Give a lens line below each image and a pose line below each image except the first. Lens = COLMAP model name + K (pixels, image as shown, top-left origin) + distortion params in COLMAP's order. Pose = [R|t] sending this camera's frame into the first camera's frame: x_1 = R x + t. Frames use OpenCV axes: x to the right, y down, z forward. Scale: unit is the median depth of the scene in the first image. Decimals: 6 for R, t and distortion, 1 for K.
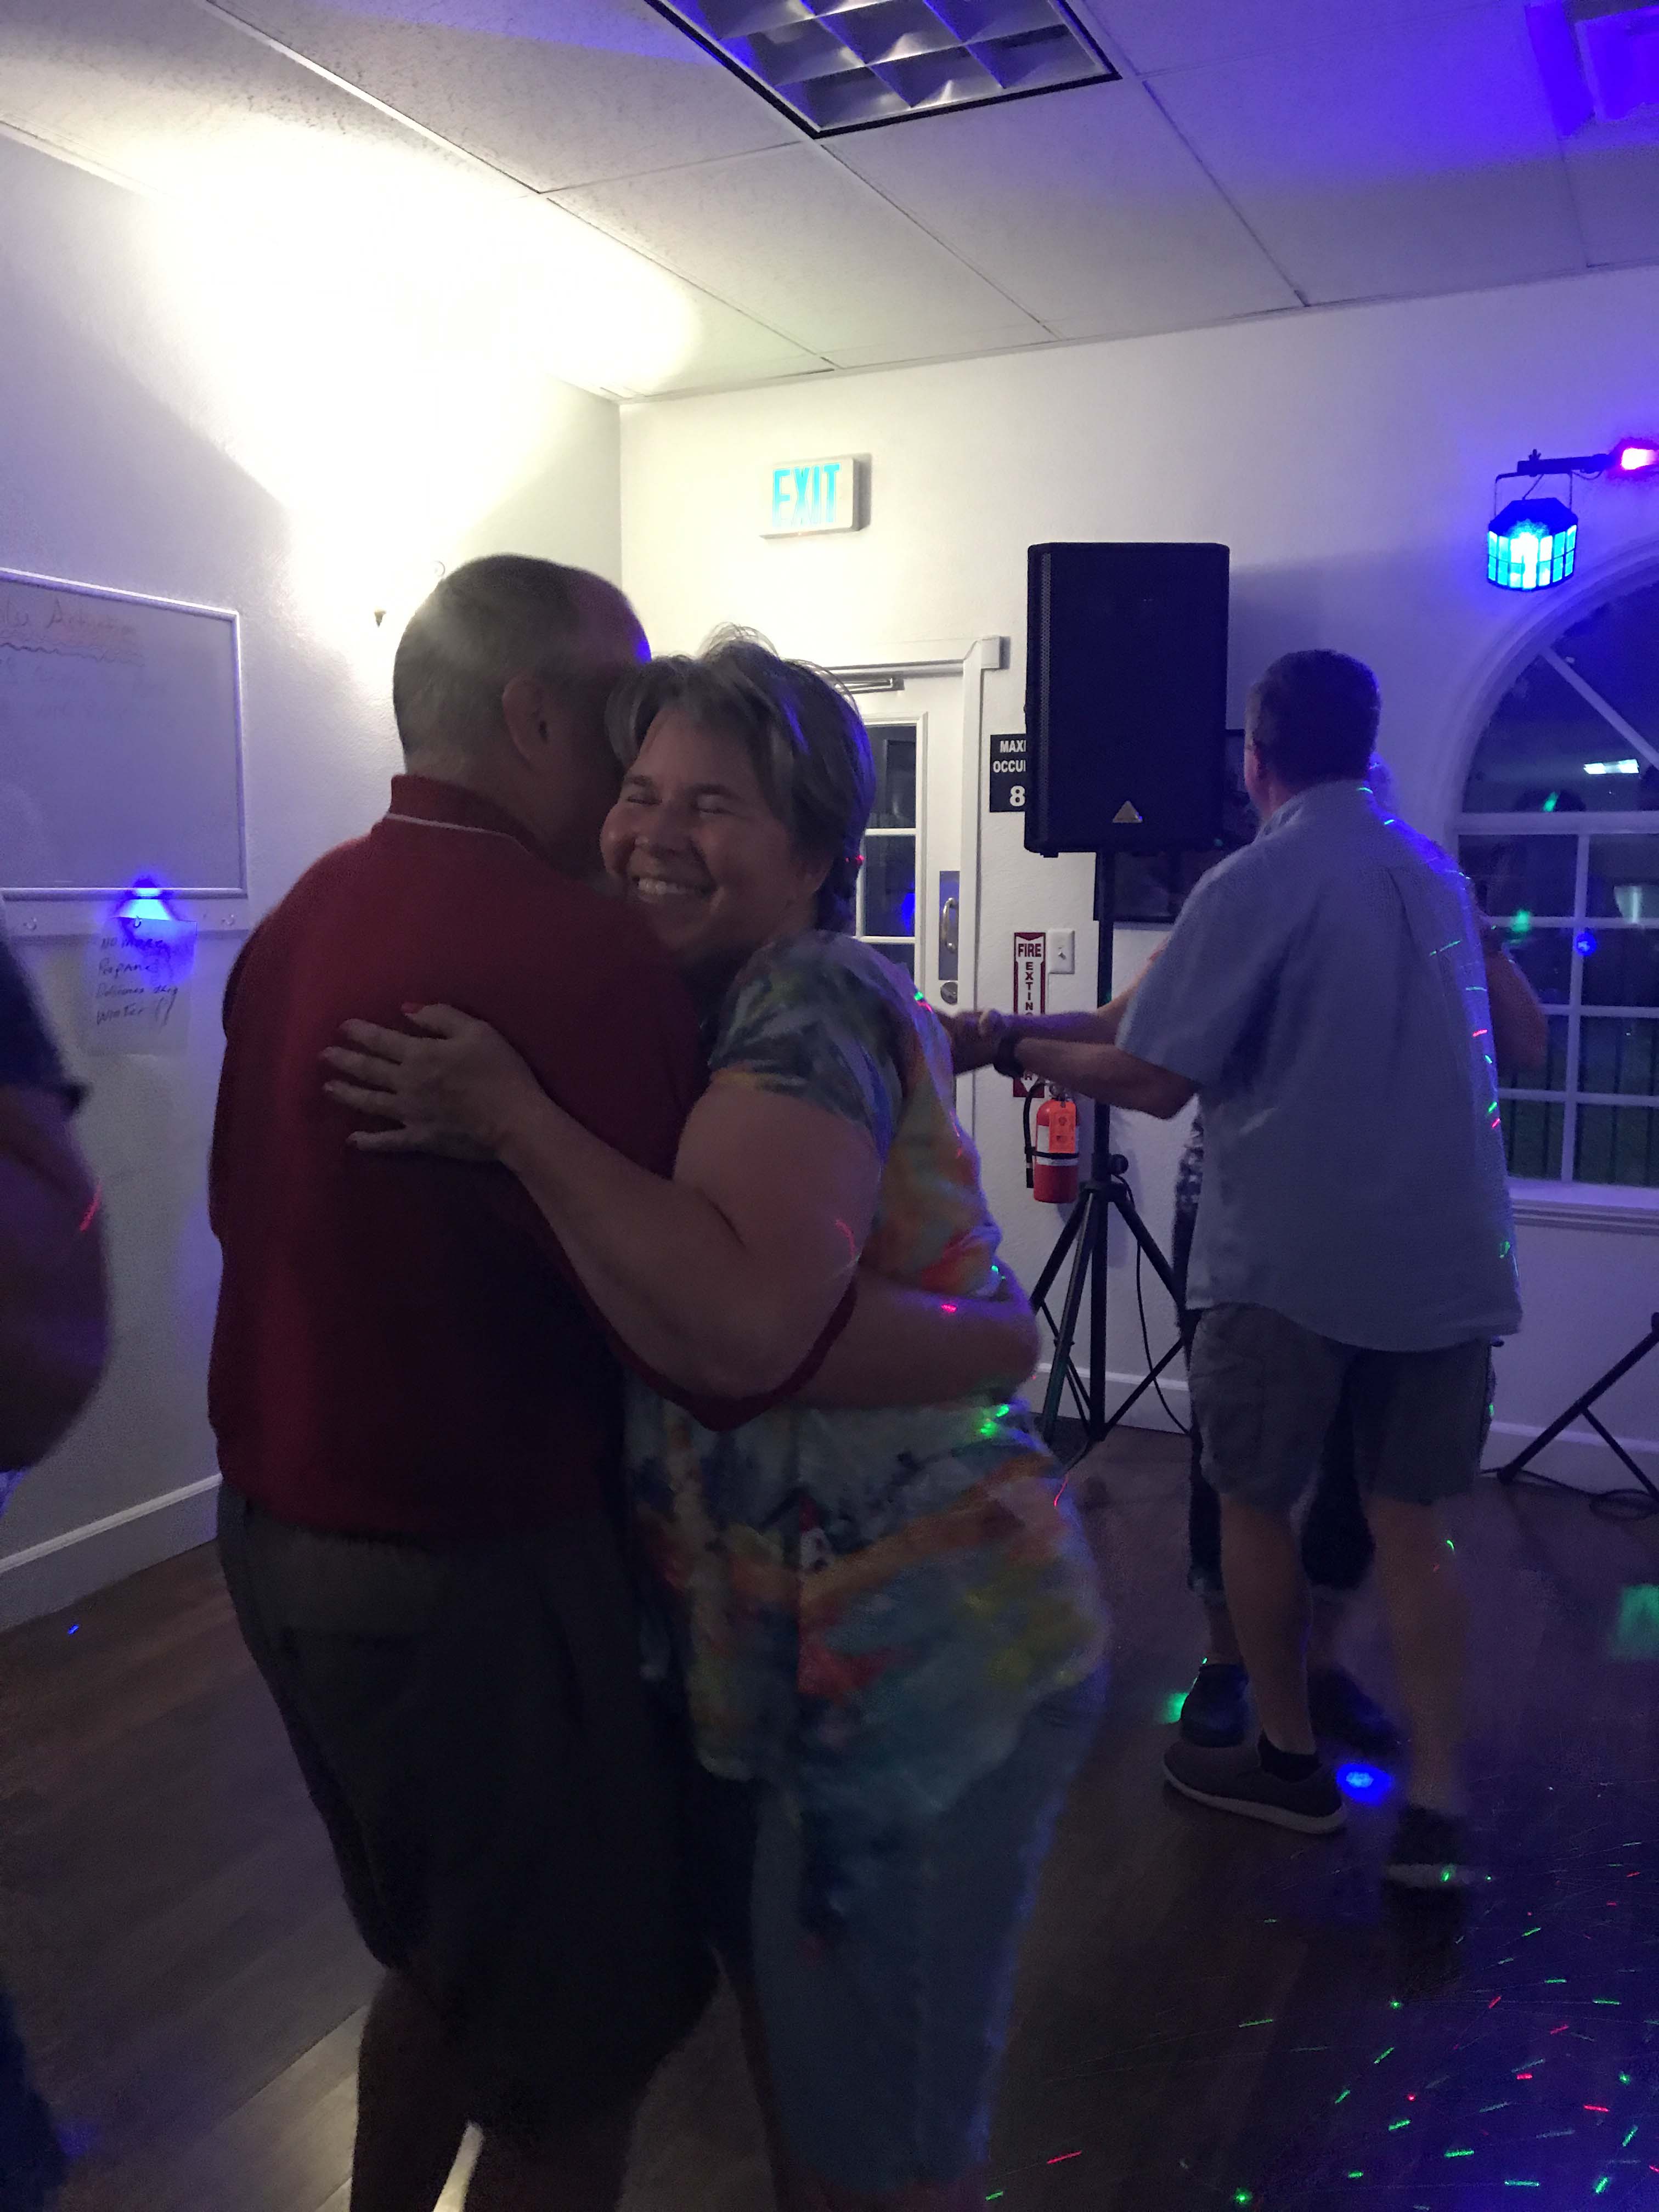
lens RADIAL K [[1785.5, 0, 834.3], [0, 1785.5, 1115.2], [0, 0, 1]] dist [0.049105, -0.043945]
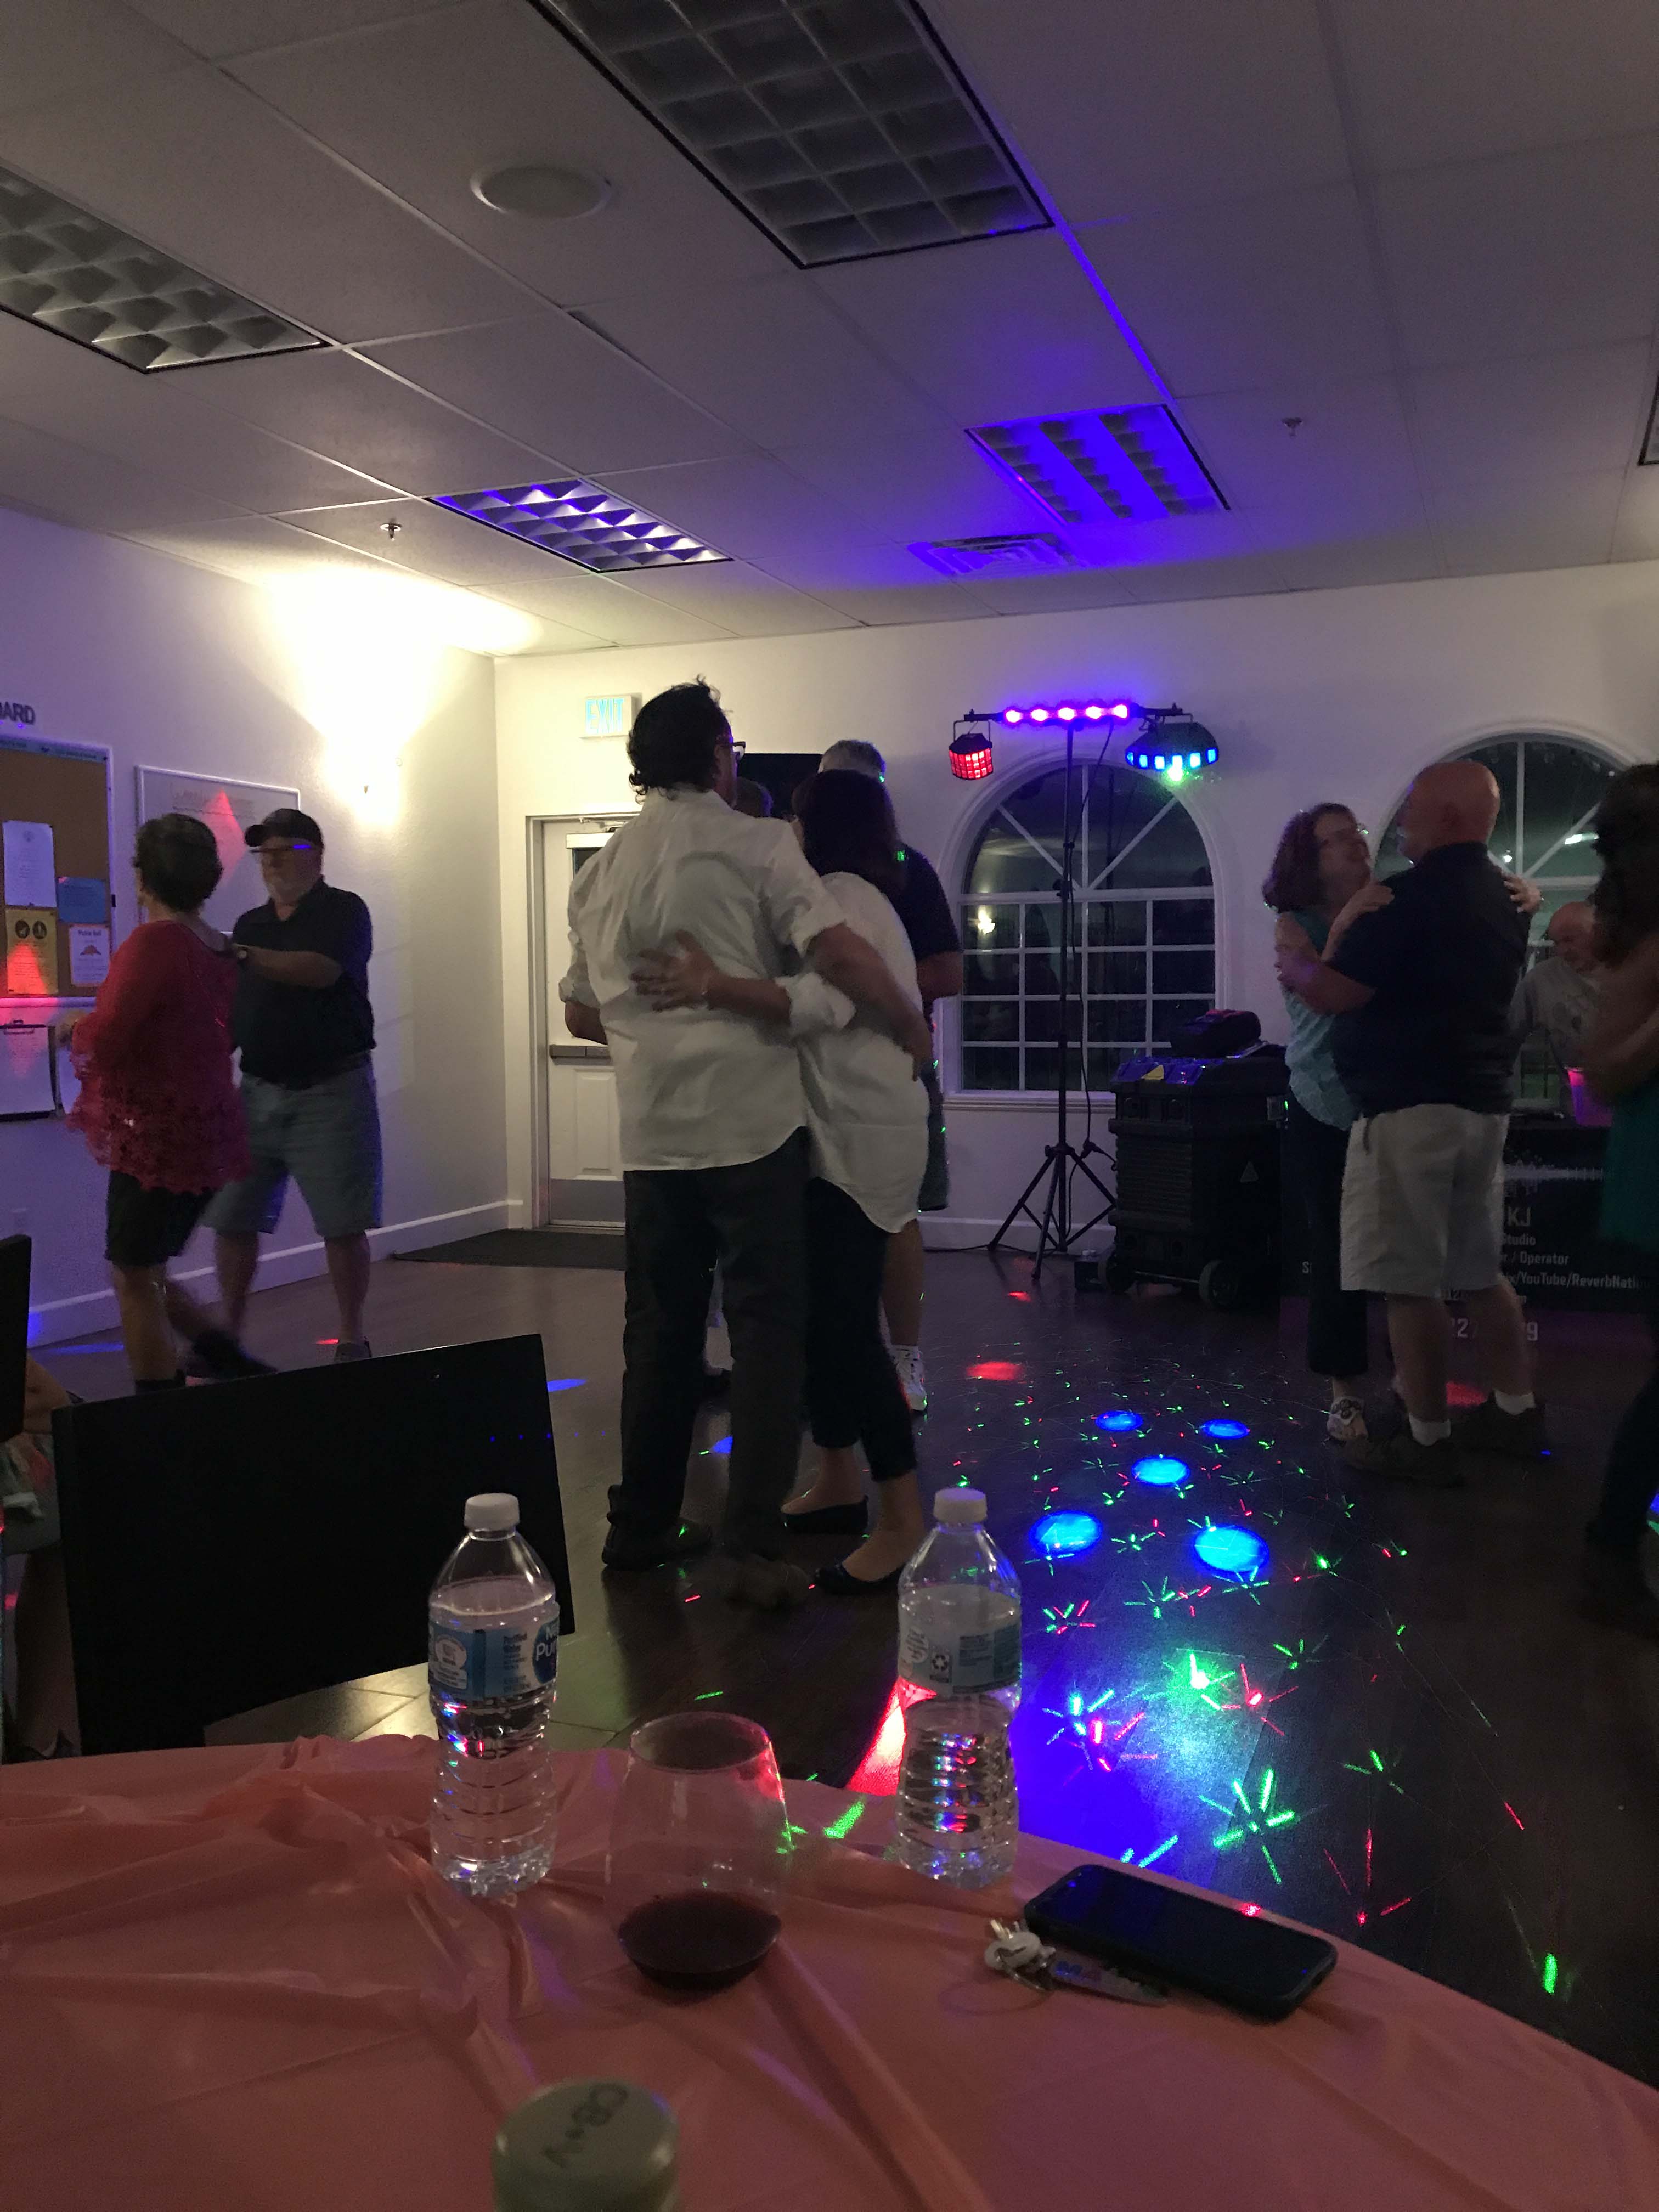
lens RADIAL K [[1785.5, 0, 820.1], [0, 1785.5, 1096.5], [0, 0, 1]] dist [0.049105, -0.043945]
pose [[0.997015, -0.013874, 0.075957, 0.065299], [0.019132, 0.997437, -0.068946, 0.171560], [-0.074805, 0.070193, 0.994725, -0.839574]]
